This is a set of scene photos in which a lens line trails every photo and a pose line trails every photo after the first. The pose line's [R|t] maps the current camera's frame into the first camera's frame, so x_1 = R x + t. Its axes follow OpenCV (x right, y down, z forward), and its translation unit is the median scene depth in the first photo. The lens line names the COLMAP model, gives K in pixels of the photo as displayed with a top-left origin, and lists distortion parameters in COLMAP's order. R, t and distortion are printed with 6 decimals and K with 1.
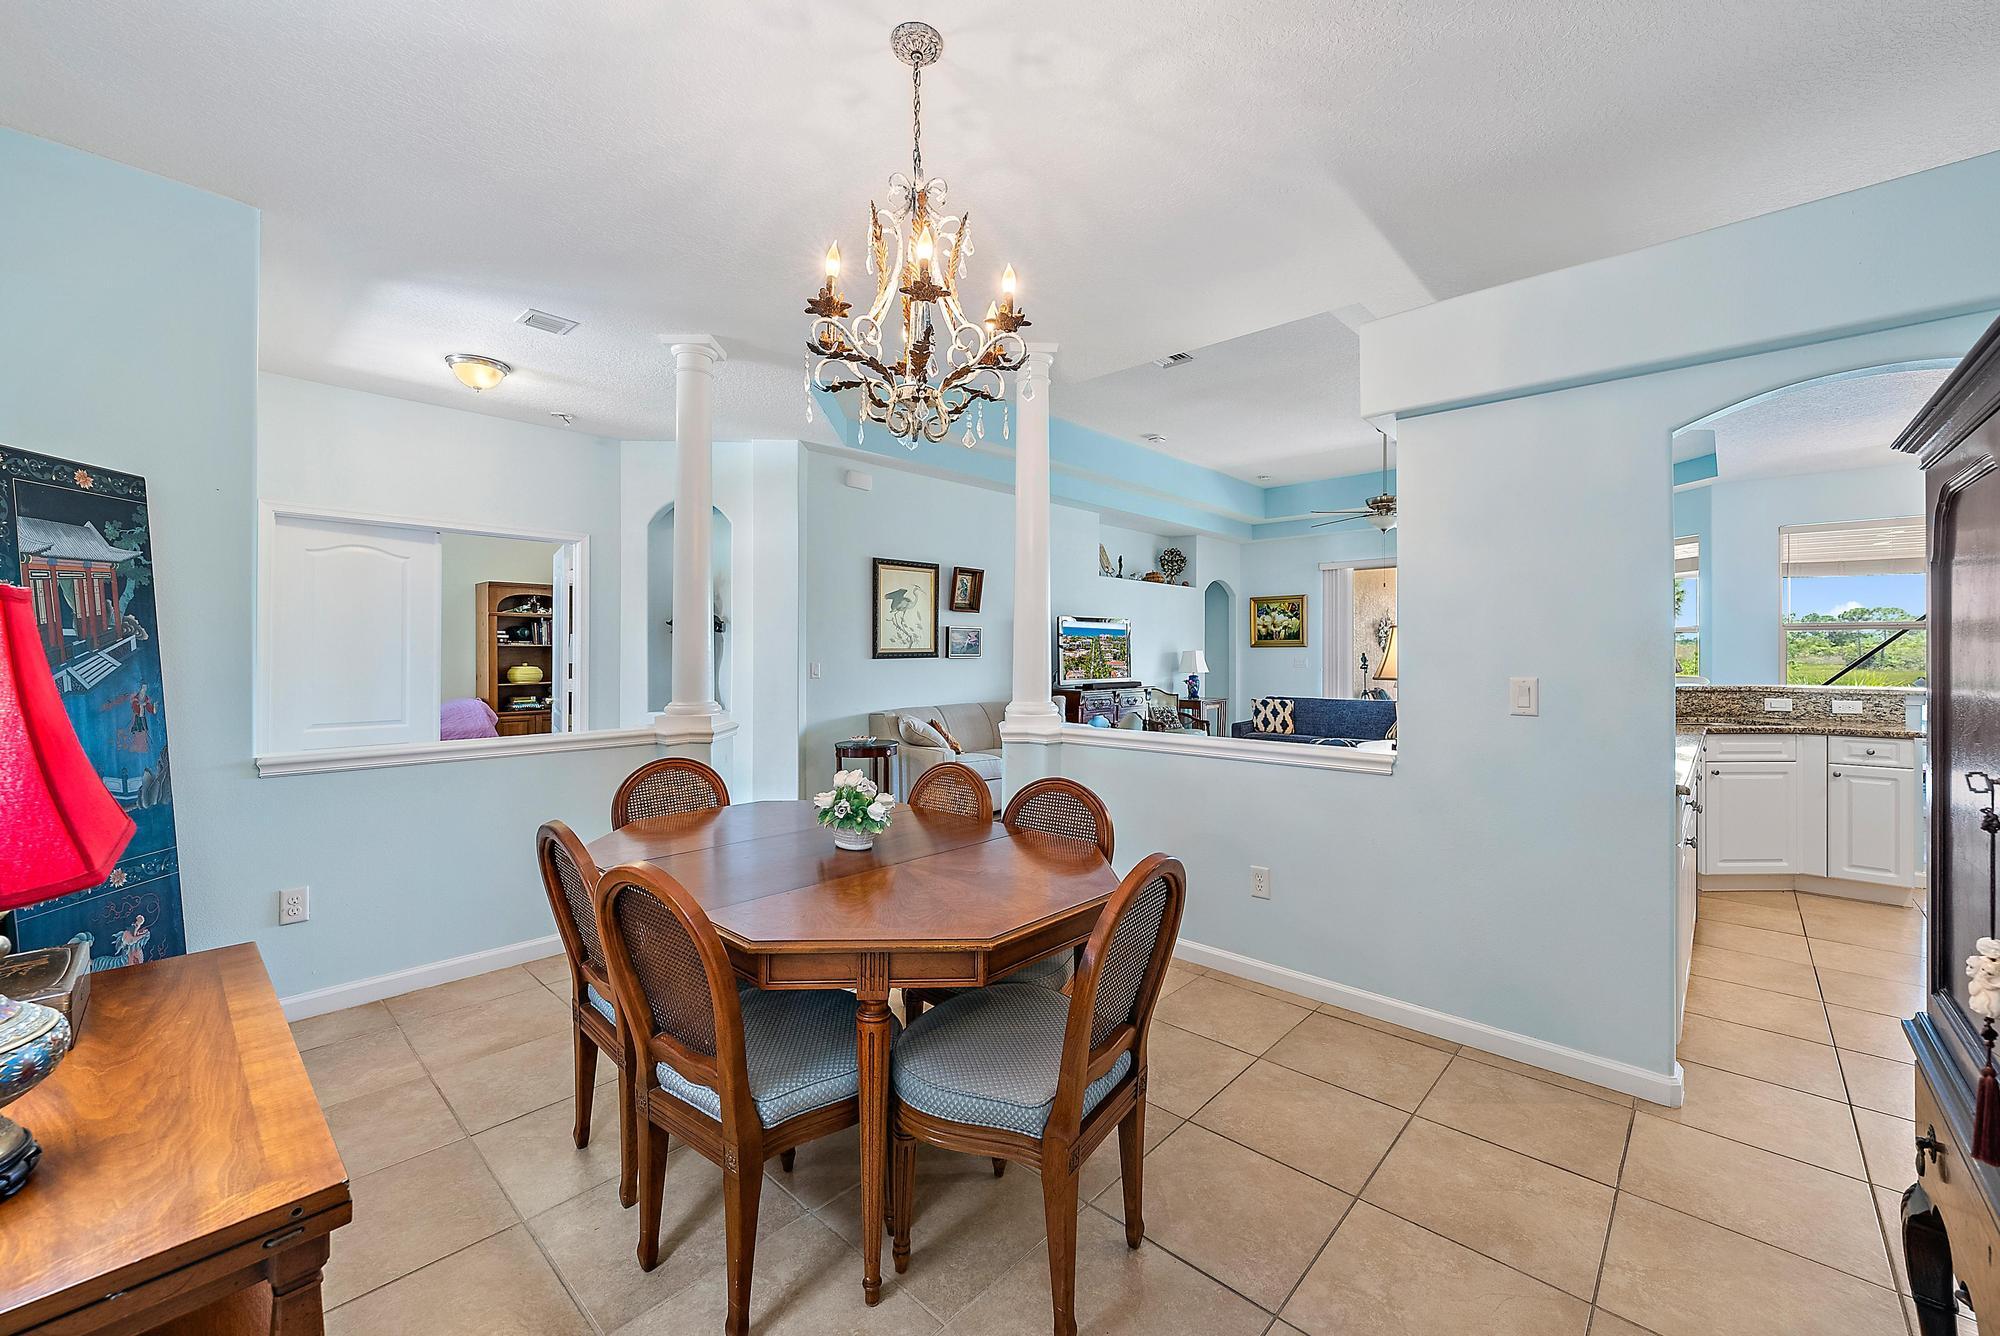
lens RADIAL K [[774.5, 0, 1005.1], [0, 774.5, 658.9], [0, 0, 1]] dist [-0.002659, 0.000095]
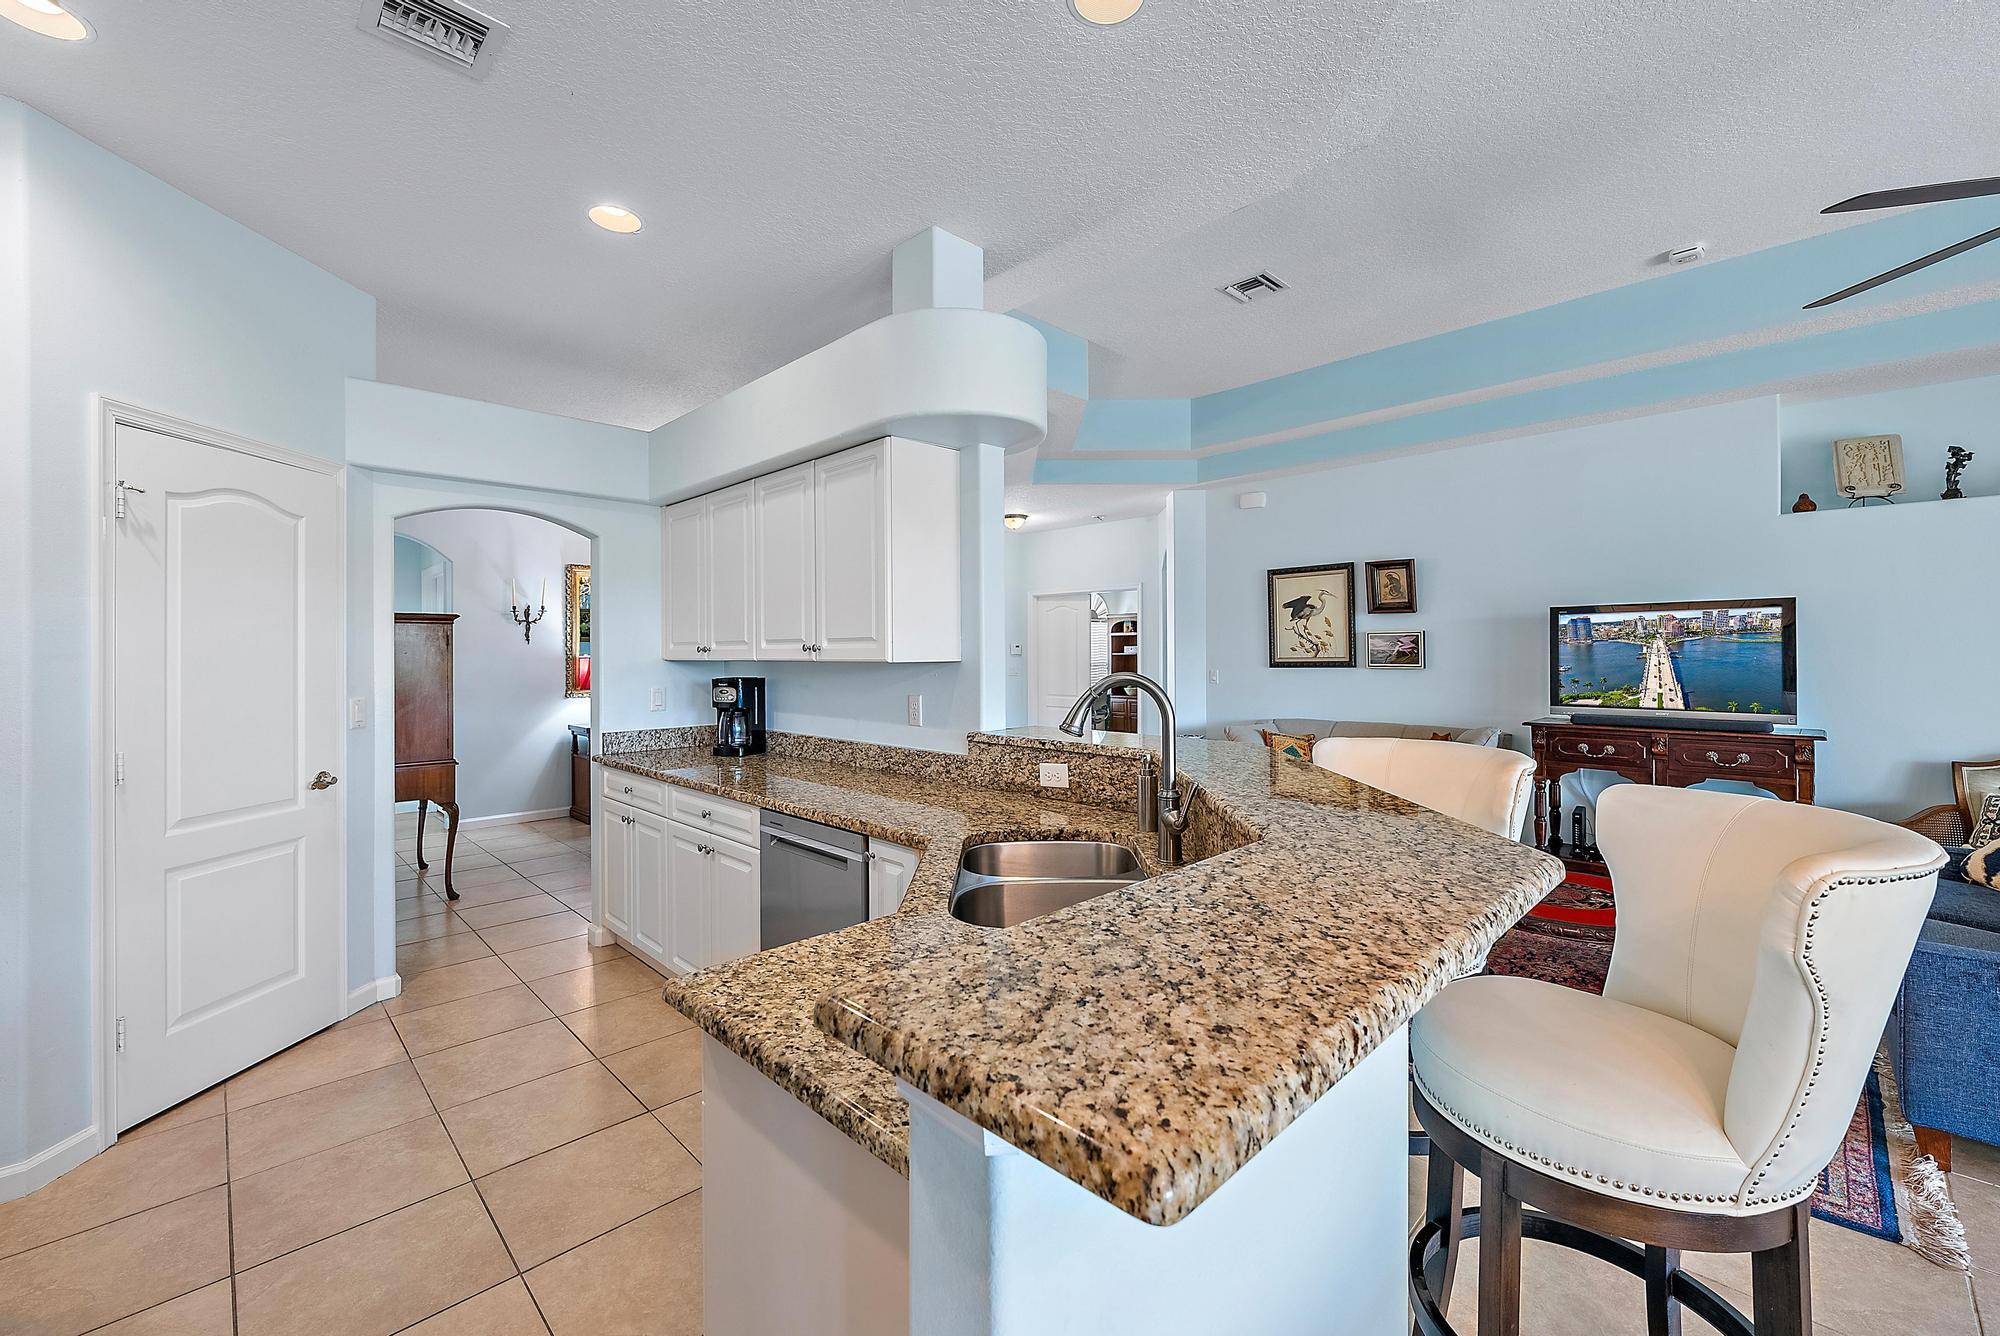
lens RADIAL K [[774.5, 0, 1006.3], [0, 774.5, 653.8], [0, 0, 1]] dist [-0.002659, 0.000095]
pose [[-0.067174, 0.003977, -0.997733, 0.877669], [-0.004731, 0.999980, 0.004305, -0.020912], [0.997730, 0.005010, -0.067154, 0.709970]]
